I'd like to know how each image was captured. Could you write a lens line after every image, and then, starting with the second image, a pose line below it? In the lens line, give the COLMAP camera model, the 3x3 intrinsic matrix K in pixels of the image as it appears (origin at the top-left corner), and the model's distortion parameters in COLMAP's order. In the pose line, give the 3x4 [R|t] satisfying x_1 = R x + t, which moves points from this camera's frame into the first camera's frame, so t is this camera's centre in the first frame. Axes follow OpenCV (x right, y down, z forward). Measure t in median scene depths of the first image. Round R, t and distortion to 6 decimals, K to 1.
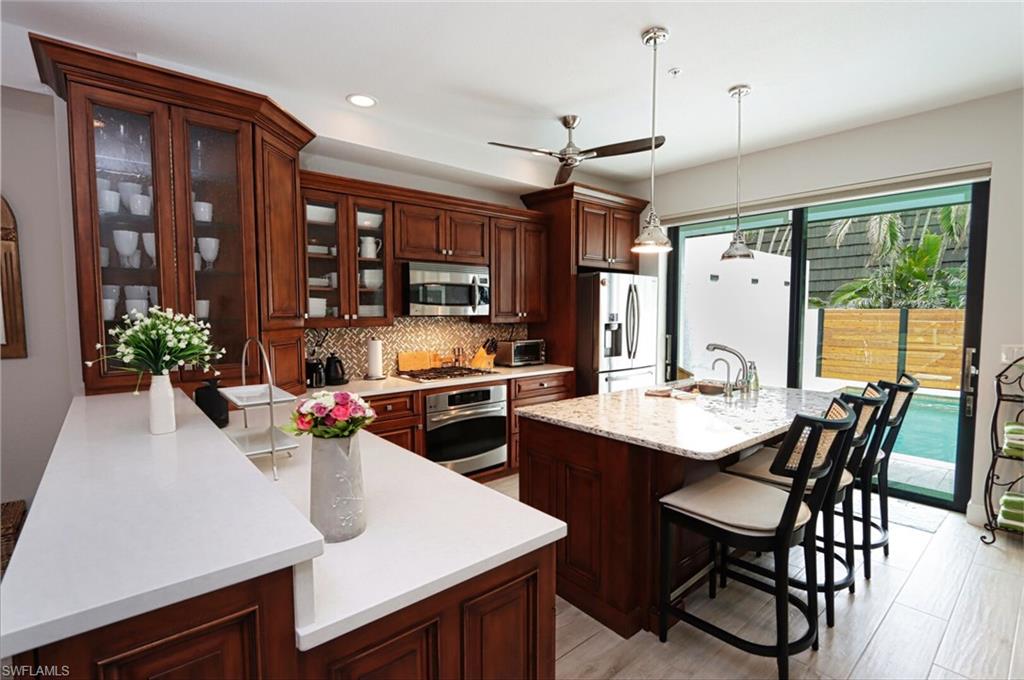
lens RADIAL K [[478.2, 0, 501.8], [0, 478.2, 339.3], [0, 0, 1]] dist [-0.019019, -0.000795]
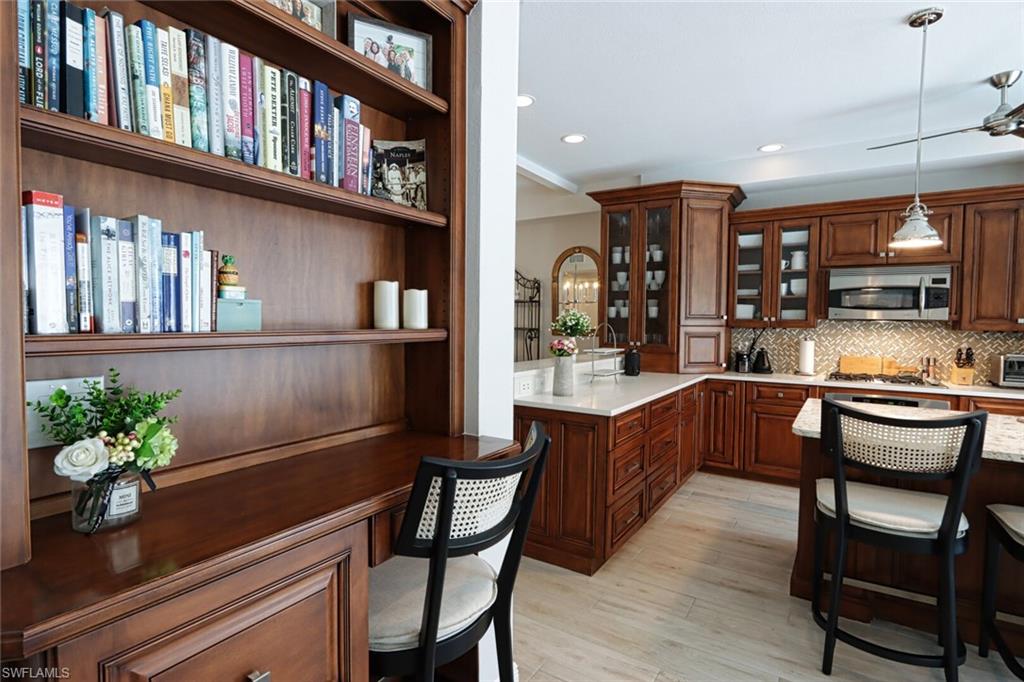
lens RADIAL K [[520.7, 0, 512.0], [0, 520.7, 341.0], [0, 0, 1]] dist [0.000882, 0.000150]
pose [[0.296310, 0.043863, -0.954084, 0.733221], [-0.070251, 0.997240, 0.024029, 0.022568], [0.952505, 0.059905, 0.298573, -0.032219]]
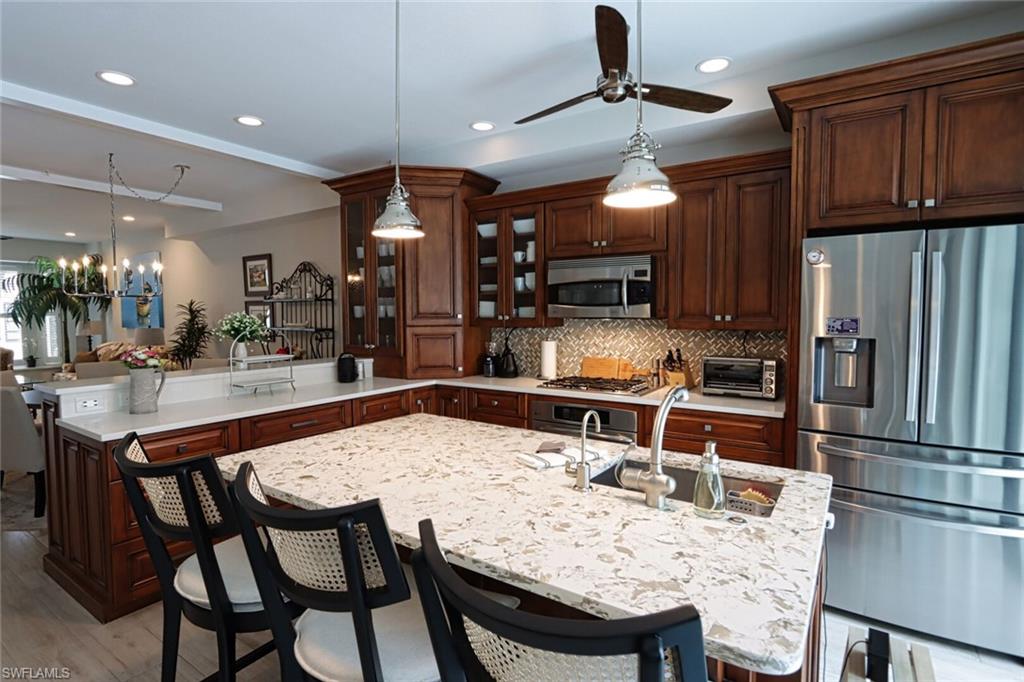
lens RADIAL K [[520.7, 0, 512.0], [0, 520.7, 341.0], [0, 0, 1]] dist [0.000882, 0.000150]
pose [[0.264052, 0.055646, -0.962902, 0.813704], [-0.055230, 0.997569, 0.042504, -0.042606], [0.962926, 0.041958, 0.266484, 0.659110]]
